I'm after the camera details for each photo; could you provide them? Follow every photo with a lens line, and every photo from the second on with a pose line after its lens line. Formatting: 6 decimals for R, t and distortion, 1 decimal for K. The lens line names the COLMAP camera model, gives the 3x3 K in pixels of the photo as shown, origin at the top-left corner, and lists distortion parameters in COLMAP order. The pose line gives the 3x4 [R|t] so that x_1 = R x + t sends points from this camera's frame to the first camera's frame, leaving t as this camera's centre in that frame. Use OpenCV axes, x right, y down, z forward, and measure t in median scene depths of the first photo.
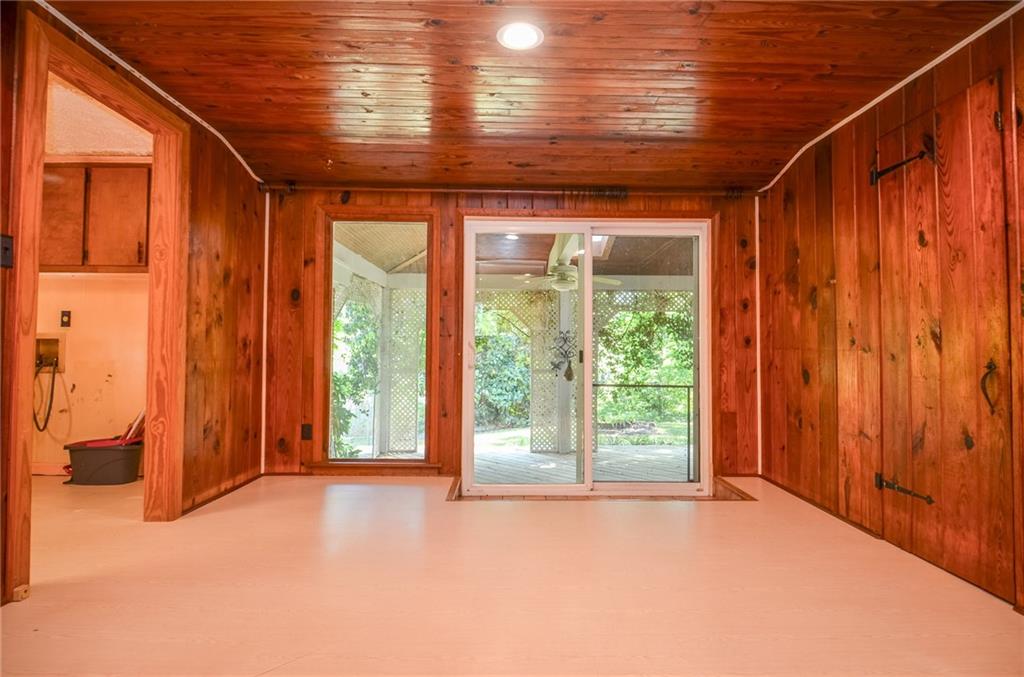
lens RADIAL K [[543.4, 0, 517.6], [0, 543.4, 332.0], [0, 0, 1]] dist [0.034806, -0.041855]
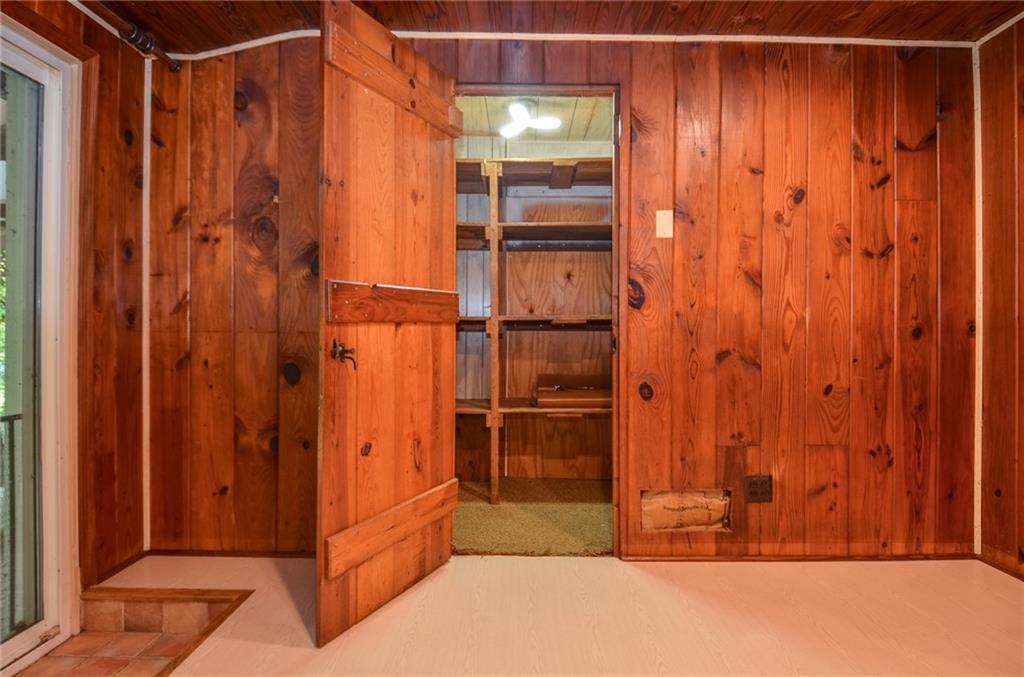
lens RADIAL K [[543.4, 0, 517.6], [0, 543.4, 332.0], [0, 0, 1]] dist [0.034806, -0.041855]
pose [[0.004305, -0.006142, 0.999972, -0.126967], [-0.036712, 0.999306, 0.006296, 0.013507], [-0.999317, -0.036738, 0.004077, 0.618493]]
